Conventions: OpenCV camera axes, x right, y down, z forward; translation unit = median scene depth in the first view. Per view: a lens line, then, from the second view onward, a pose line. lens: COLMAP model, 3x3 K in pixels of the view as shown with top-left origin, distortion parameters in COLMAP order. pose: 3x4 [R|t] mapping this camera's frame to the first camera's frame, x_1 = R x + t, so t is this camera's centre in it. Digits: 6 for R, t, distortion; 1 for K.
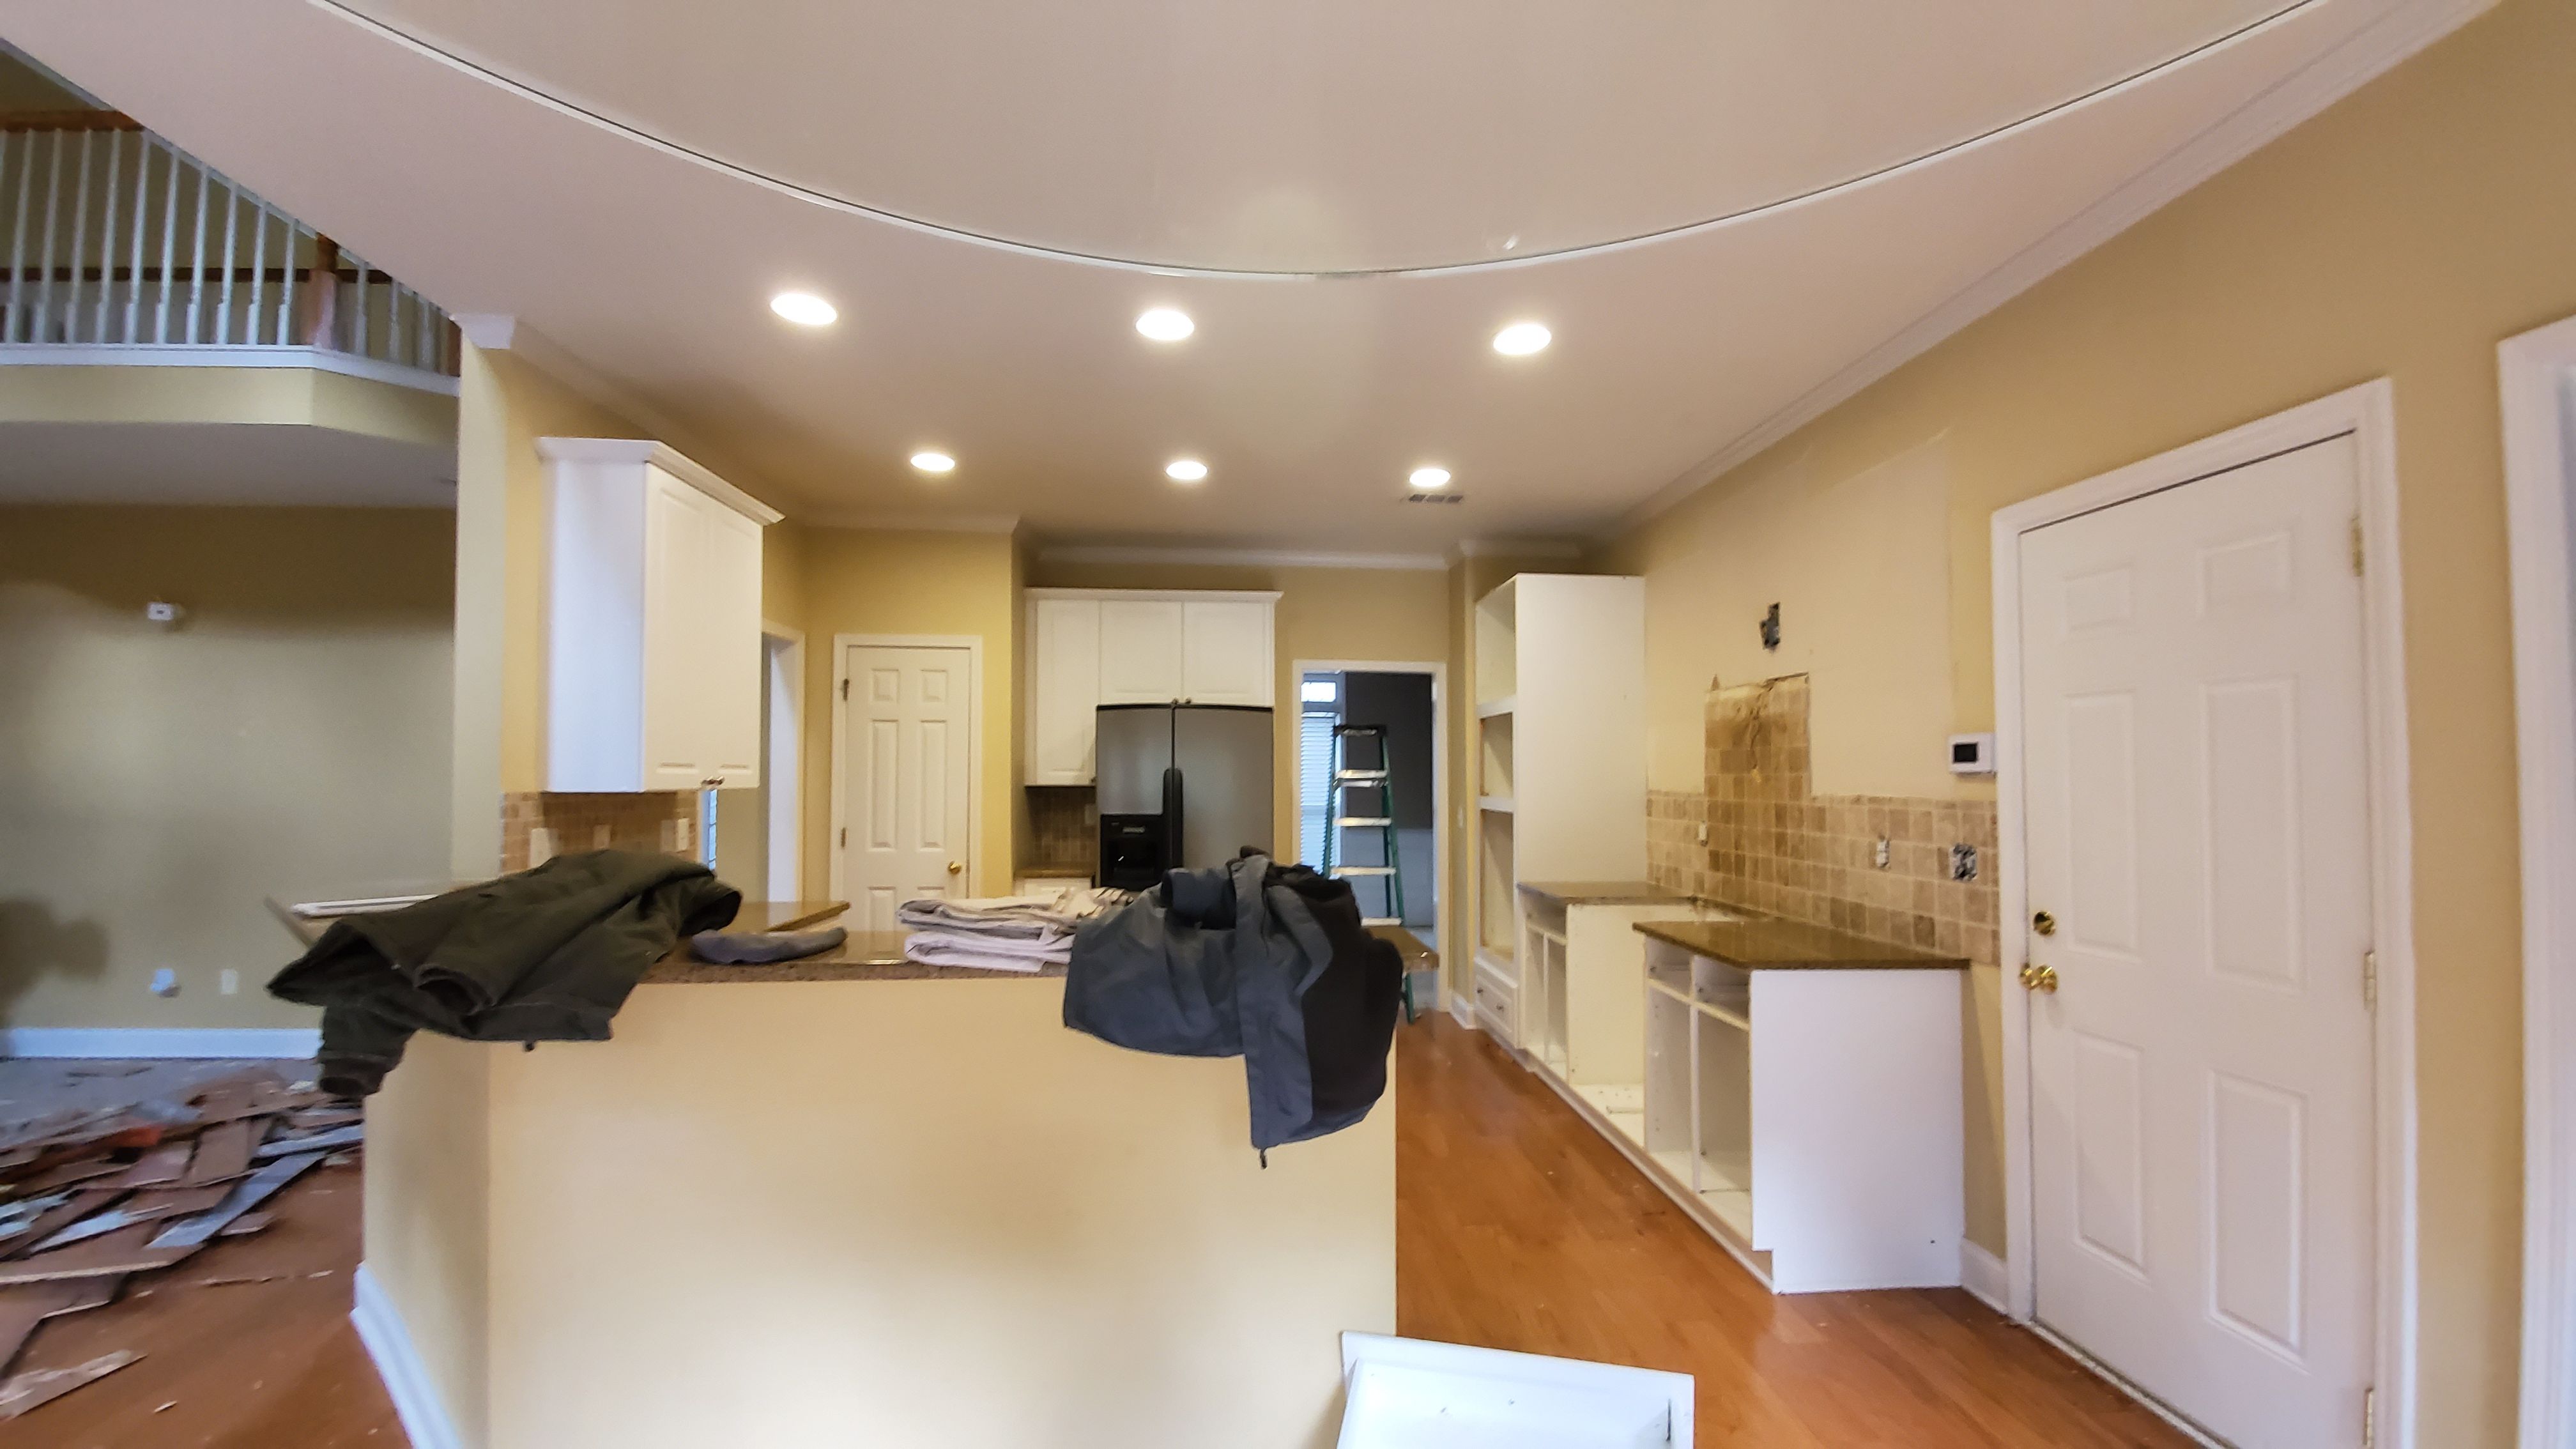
lens RADIAL K [[1015.9, 0, 1297.9], [0, 1015.9, 727.2], [0, 0, 1]] dist [0.002279, 0.000130]
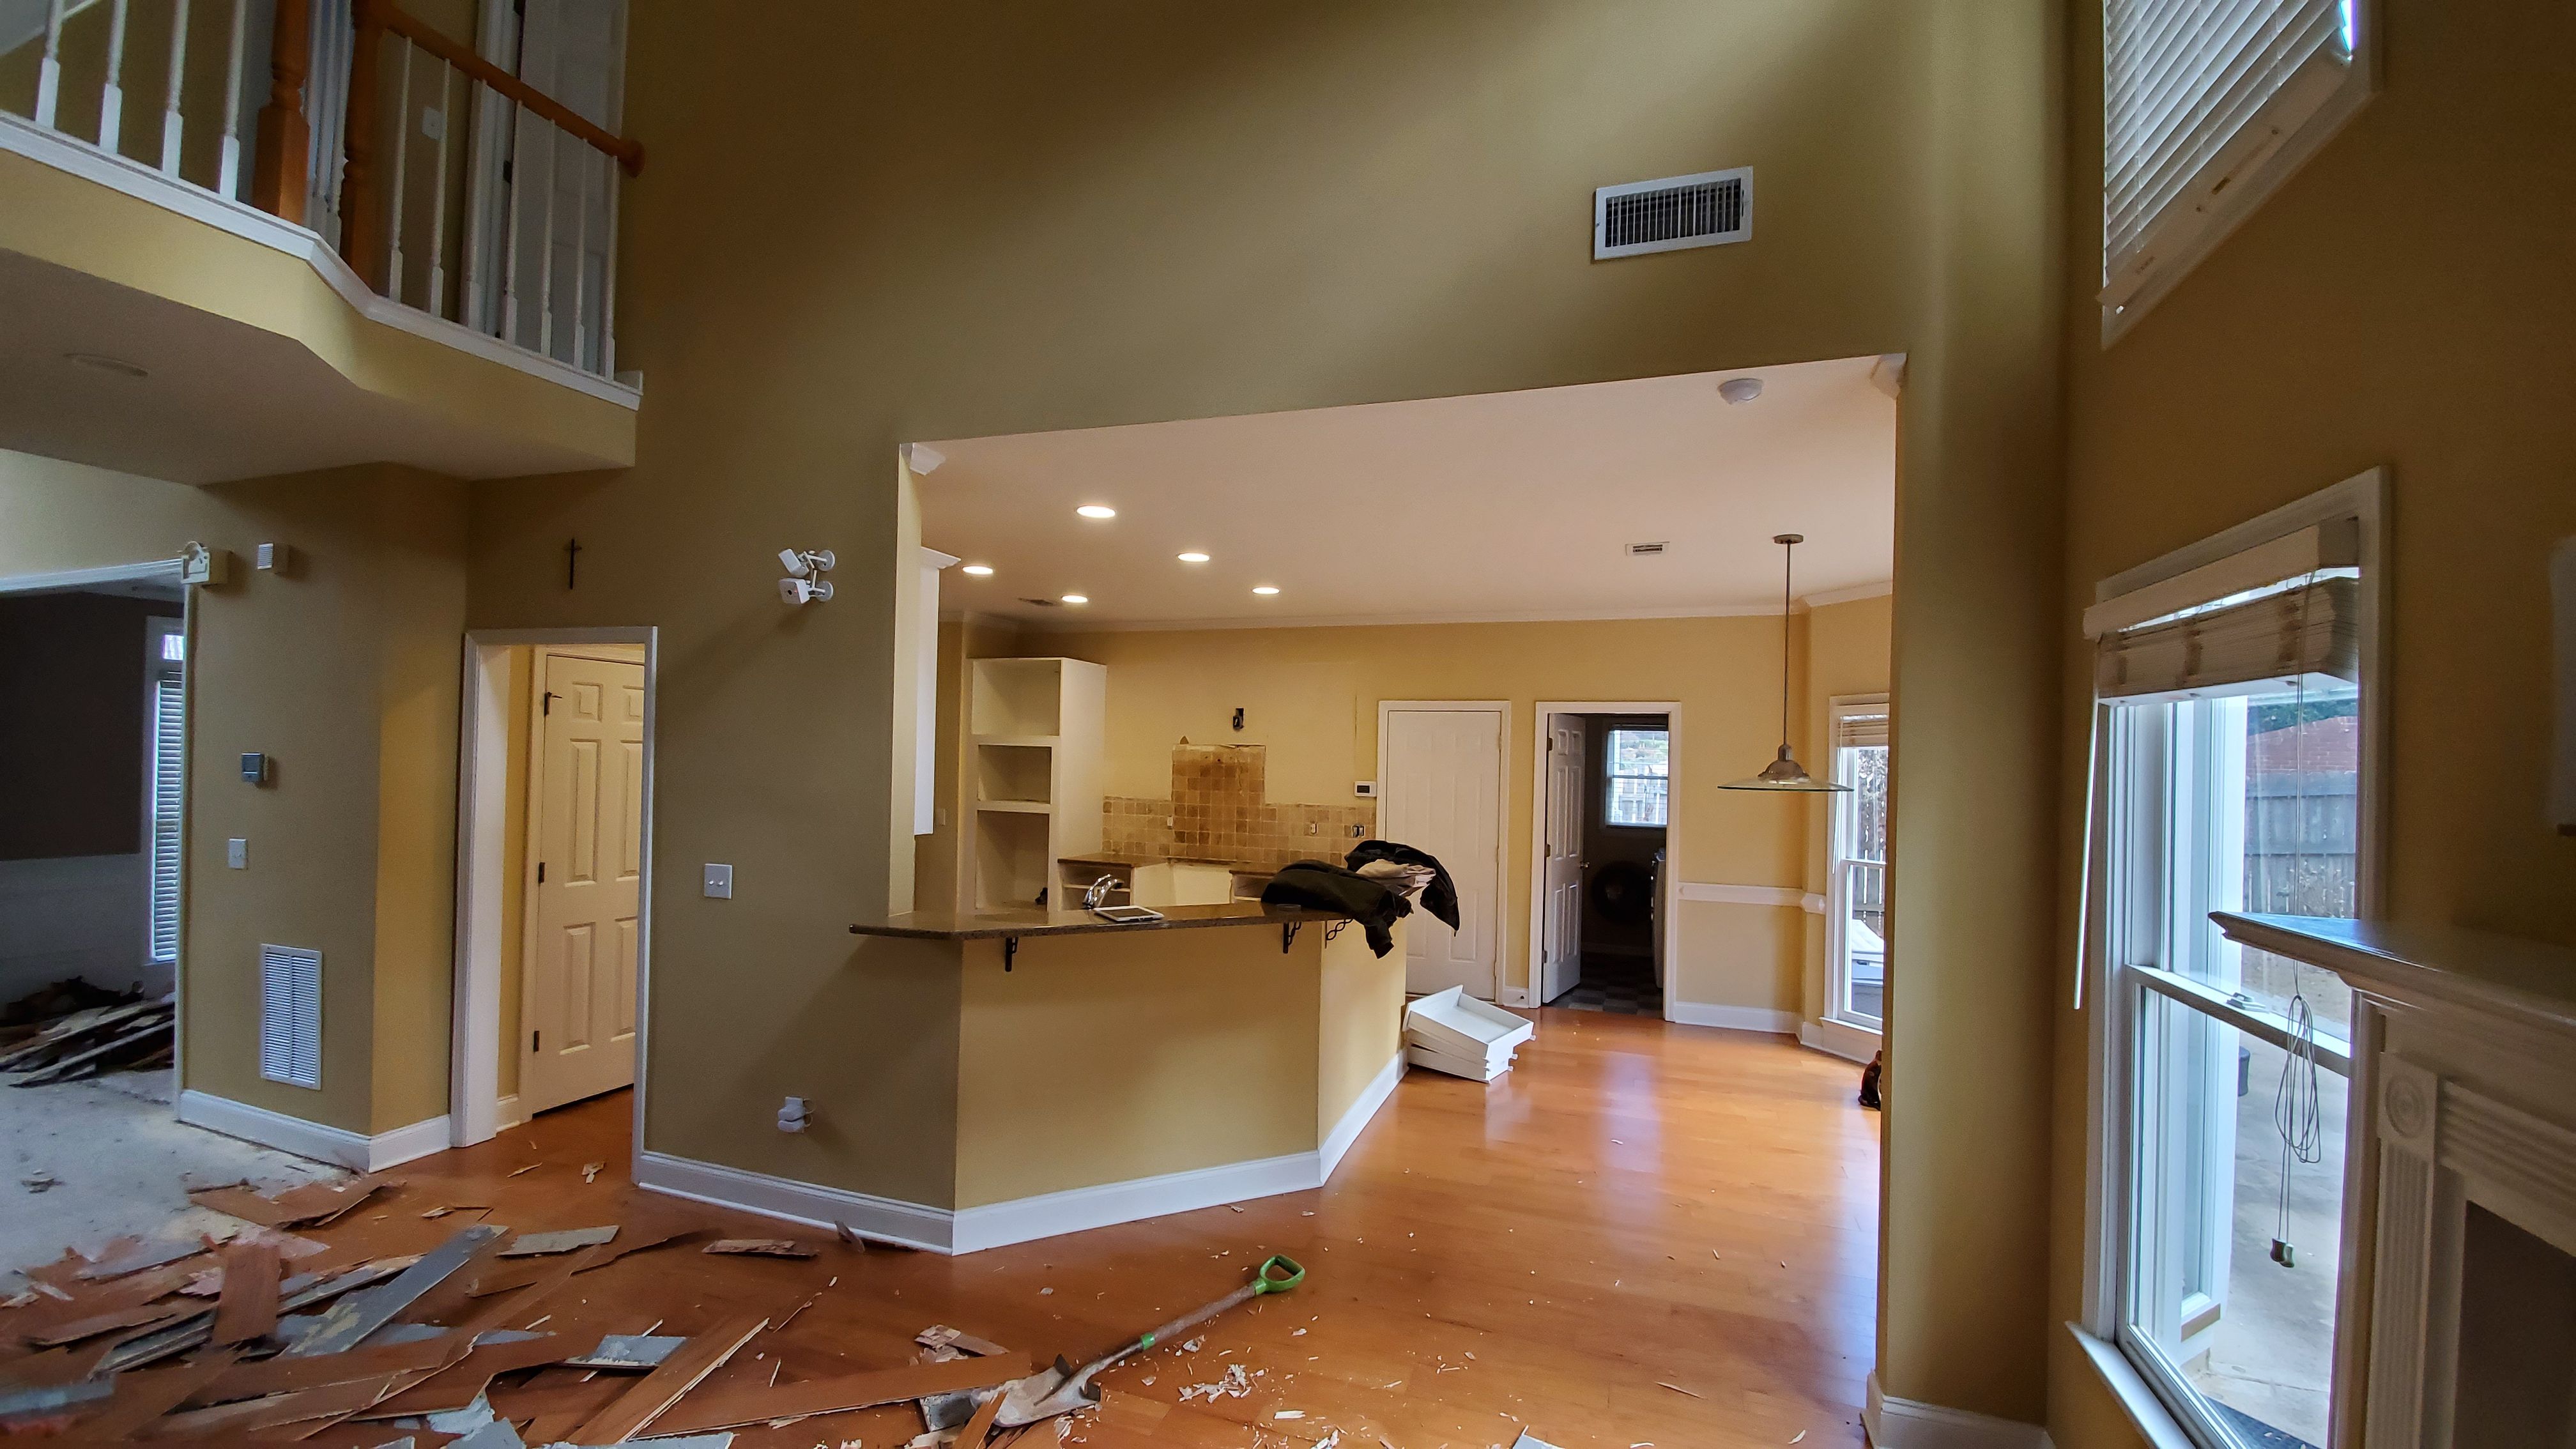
lens RADIAL K [[1015.9, 0, 1290.8], [0, 1015.9, 739.8], [0, 0, 1]] dist [0.002279, 0.000130]
pose [[0.415718, 0.024422, 0.909166, -1.284195], [-0.068398, 0.997648, 0.004476, -0.071655], [-0.906918, -0.064046, 0.416410, 0.063769]]
